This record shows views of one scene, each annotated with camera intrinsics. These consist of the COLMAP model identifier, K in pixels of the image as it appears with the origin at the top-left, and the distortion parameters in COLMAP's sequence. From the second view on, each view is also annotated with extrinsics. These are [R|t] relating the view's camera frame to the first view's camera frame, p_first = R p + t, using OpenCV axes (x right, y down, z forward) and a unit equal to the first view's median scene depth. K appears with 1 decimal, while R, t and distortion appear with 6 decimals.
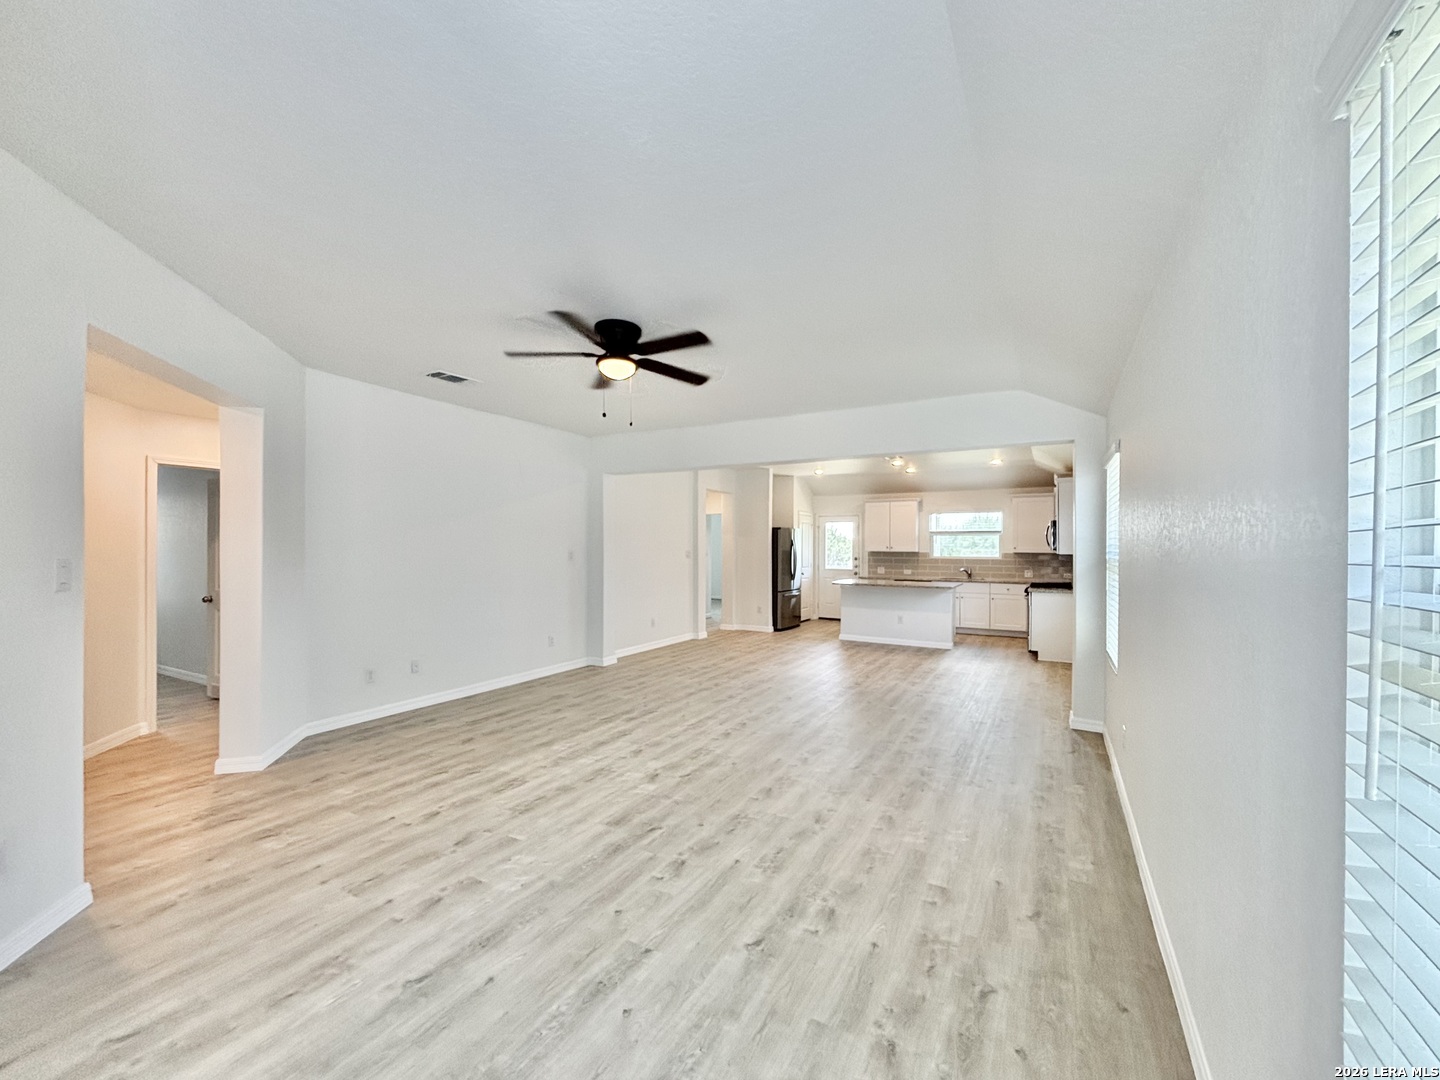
lens RADIAL K [[585.7, 0, 720.0], [0, 585.7, 540.0], [0, 0, 1]] dist [0.006084, -0.000302]
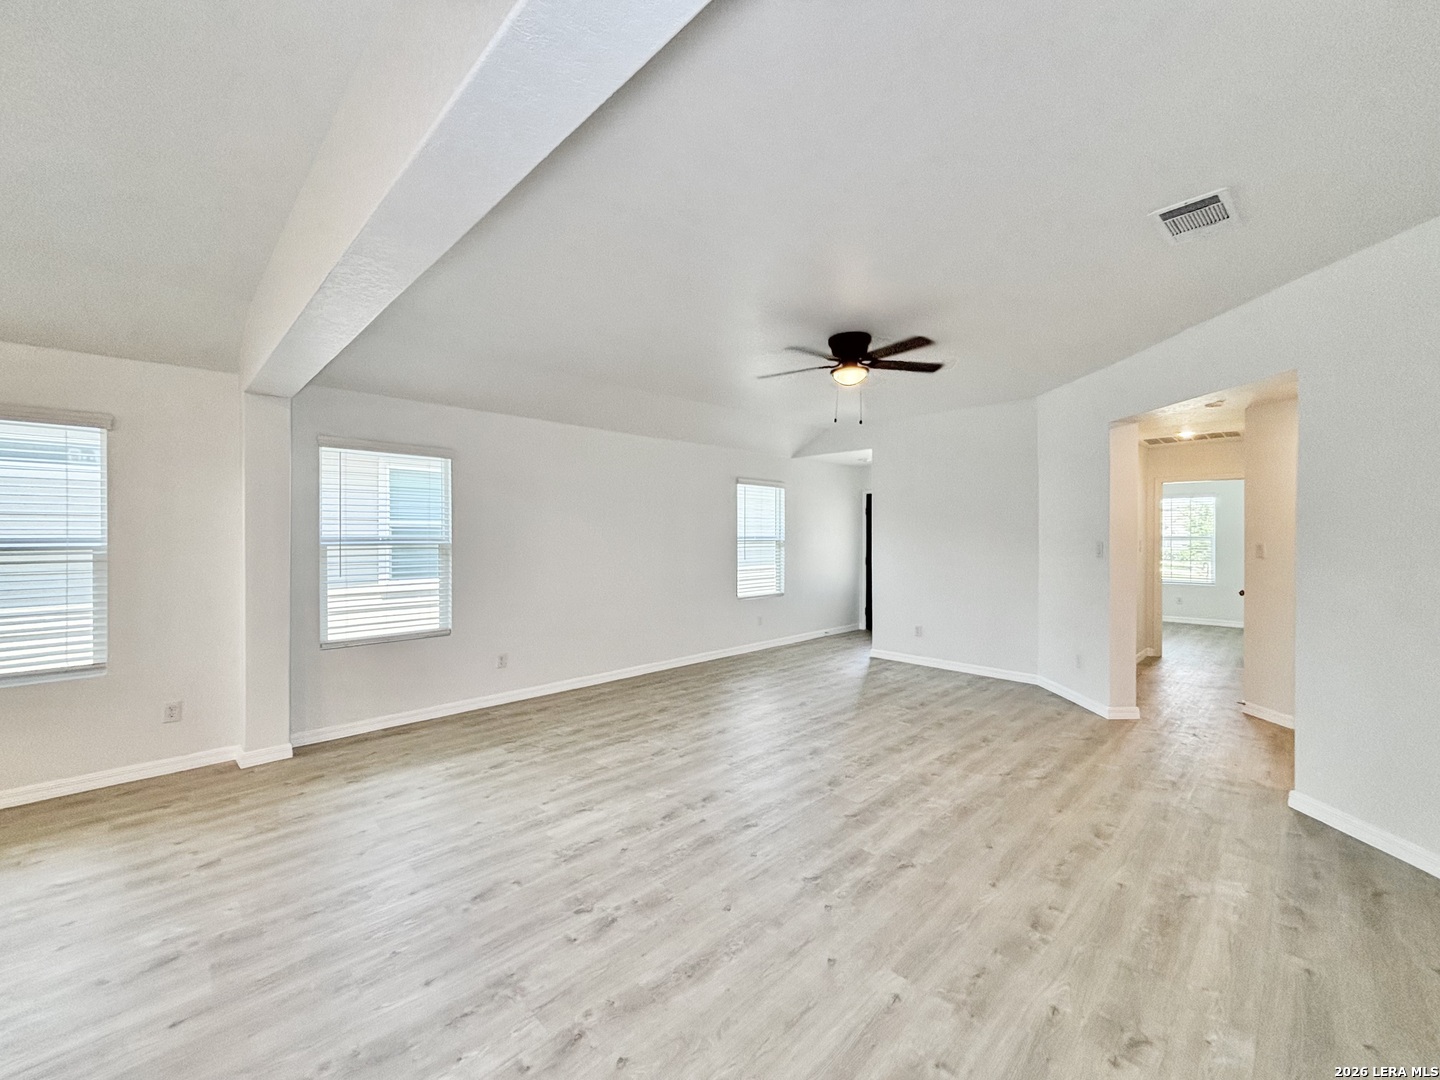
lens RADIAL K [[585.7, 0, 720.0], [0, 585.7, 540.0], [0, 0, 1]] dist [0.006084, -0.000302]
pose [[-0.959481, -0.008169, 0.281655, -0.297329], [-0.008781, 0.999961, -0.000911, 0.029394], [-0.281637, -0.003347, -0.959515, 2.512904]]
